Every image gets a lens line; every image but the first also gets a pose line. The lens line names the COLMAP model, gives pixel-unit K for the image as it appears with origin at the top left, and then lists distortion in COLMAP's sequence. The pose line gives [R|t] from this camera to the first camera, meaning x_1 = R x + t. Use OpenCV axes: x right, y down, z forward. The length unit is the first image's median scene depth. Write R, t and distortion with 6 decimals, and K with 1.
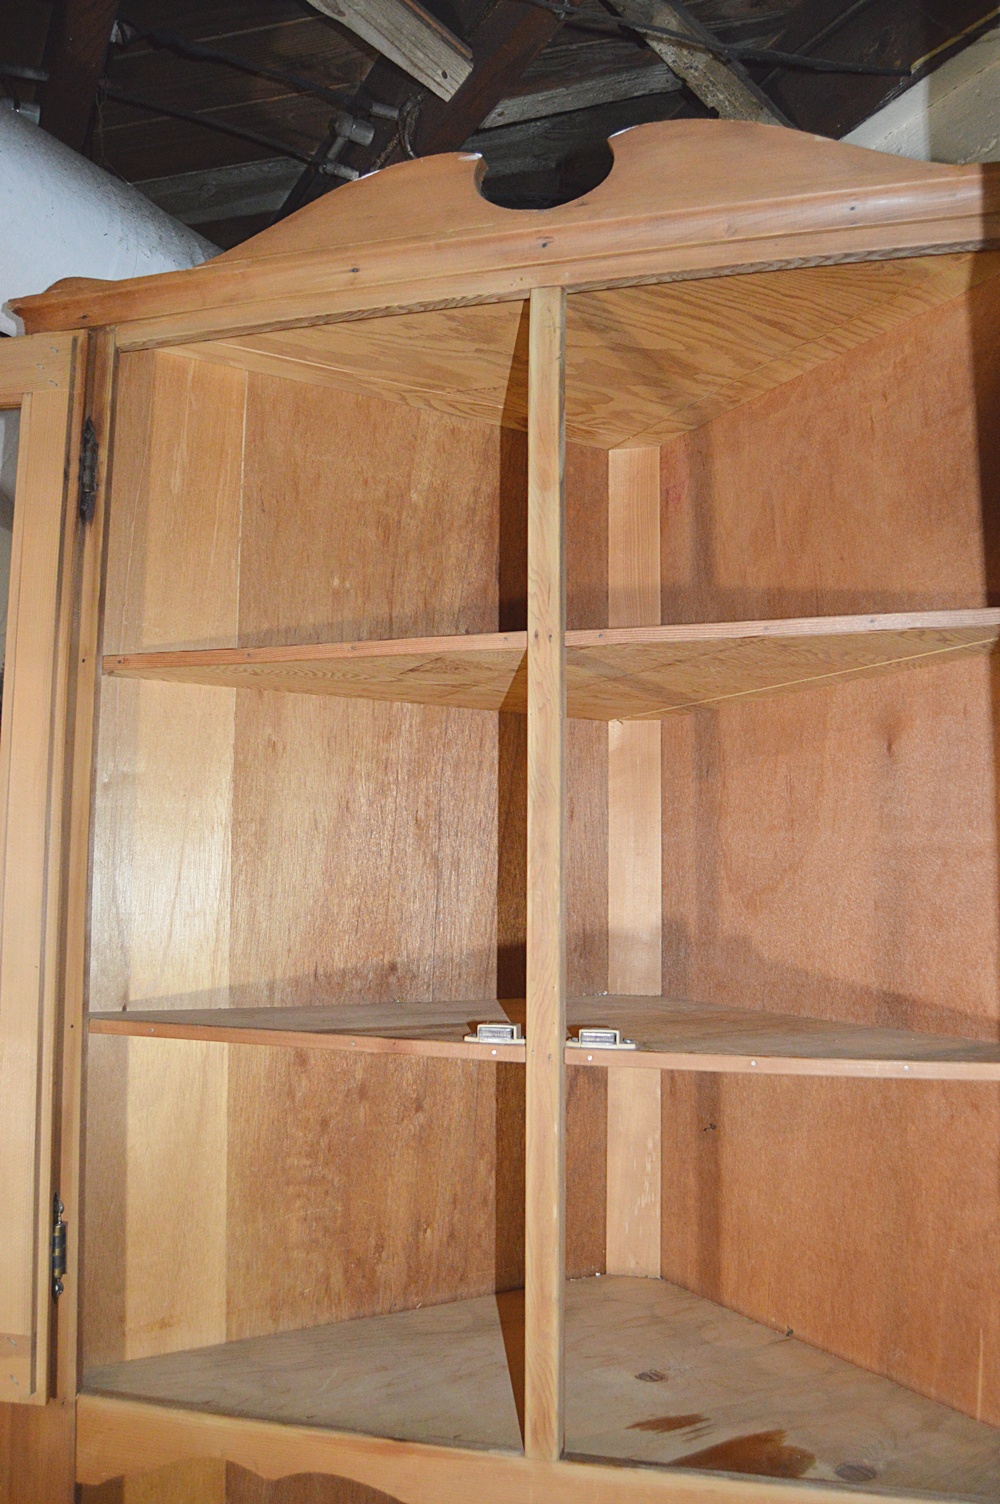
lens RADIAL K [[1197.1, 0, 524.9], [0, 1197.1, 769.5], [0, 0, 1]] dist [-0.097114, 0.041639]
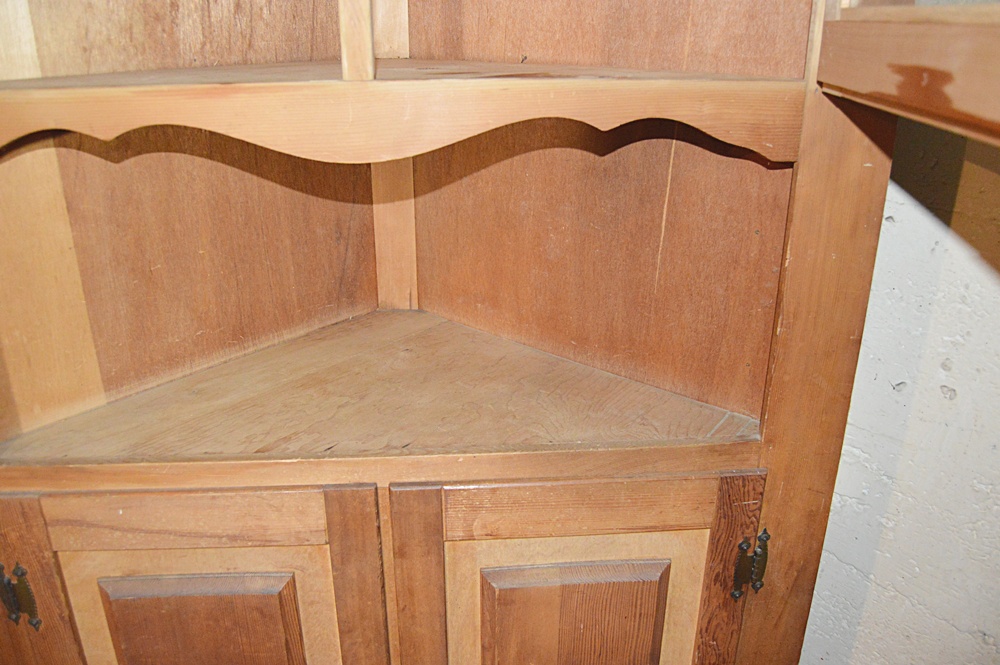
lens RADIAL K [[795.9, 0, 510.3], [0, 795.9, 334.1], [0, 0, 1]] dist [-0.097114, 0.041639]
pose [[0.943703, -0.107565, 0.312818, -0.087111], [-0.045522, 0.894430, 0.444885, 0.349797], [-0.327648, -0.434079, 0.839179, 0.136224]]
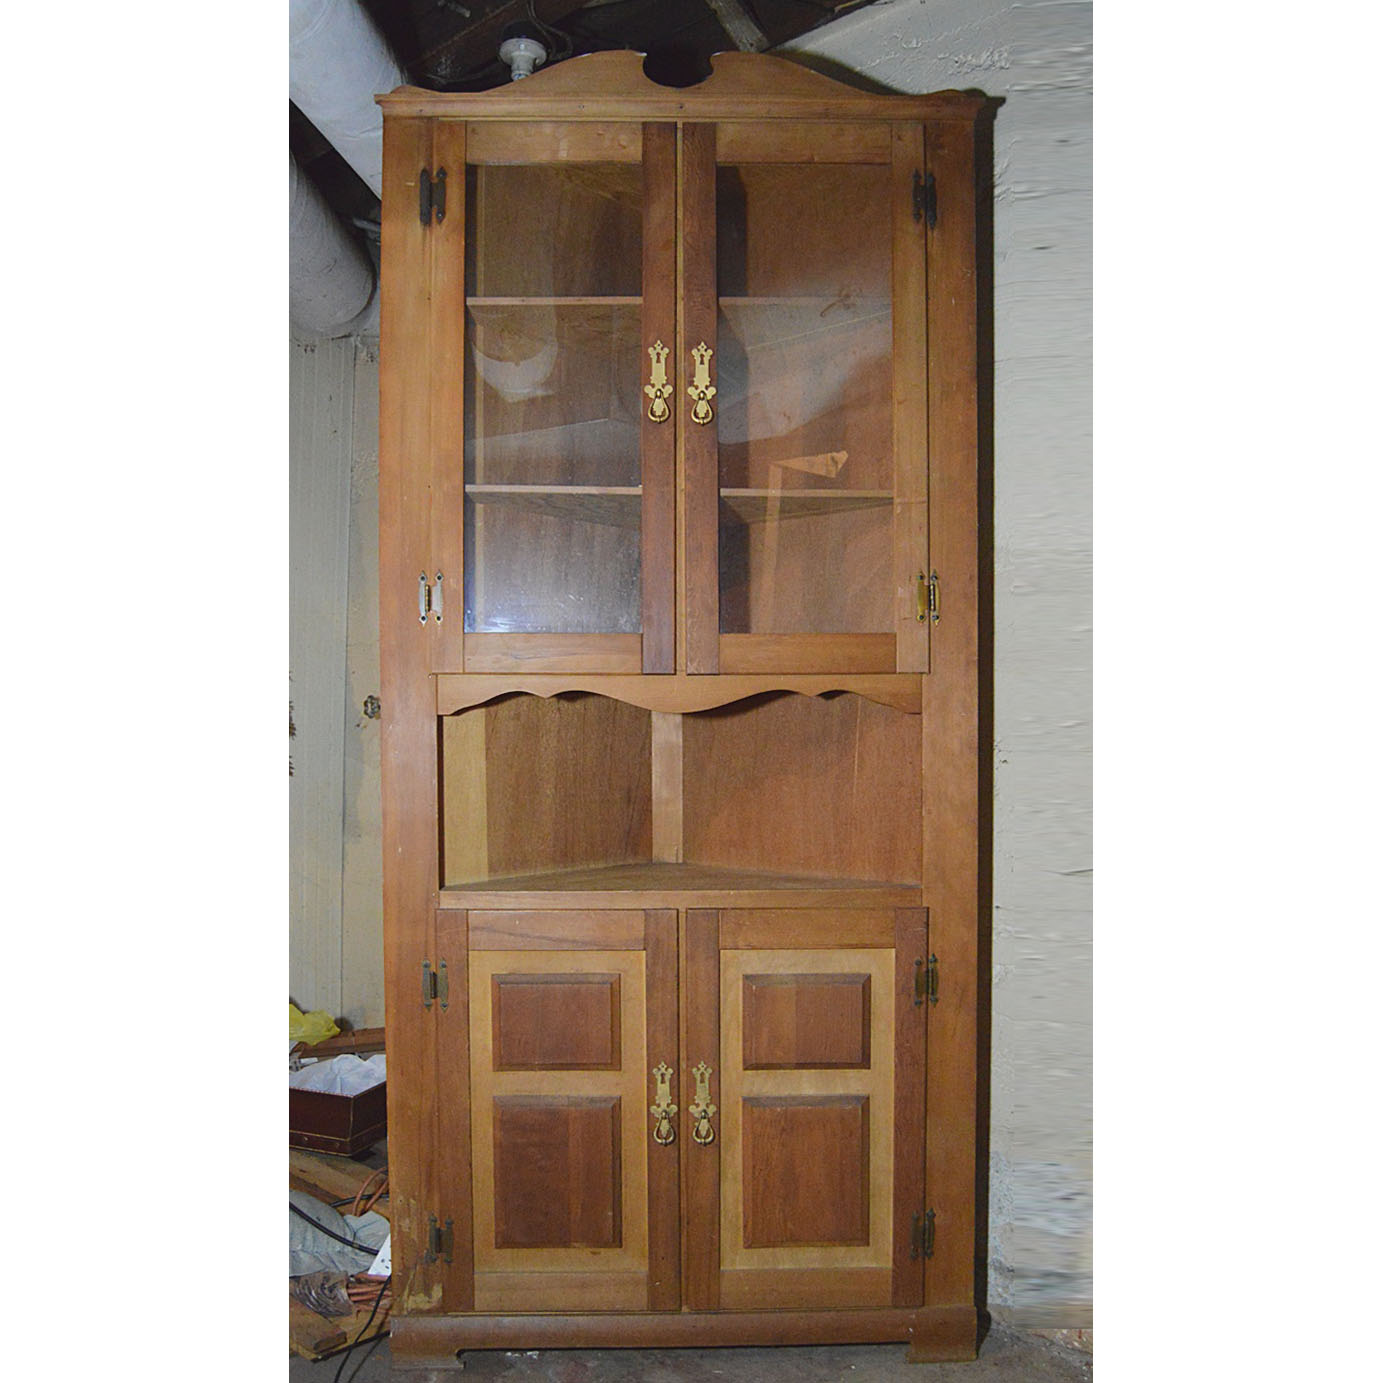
lens RADIAL K [[1362.1, 0, 567.2], [0, 1362.1, 782.3], [0, 0, 1]] dist [-0.083985, 0.000000]
pose [[0.973528, -0.000503, 0.228567, -0.598883], [-0.026482, 0.993015, 0.114979, 0.390462], [-0.227028, -0.117988, 0.966715, -1.131791]]
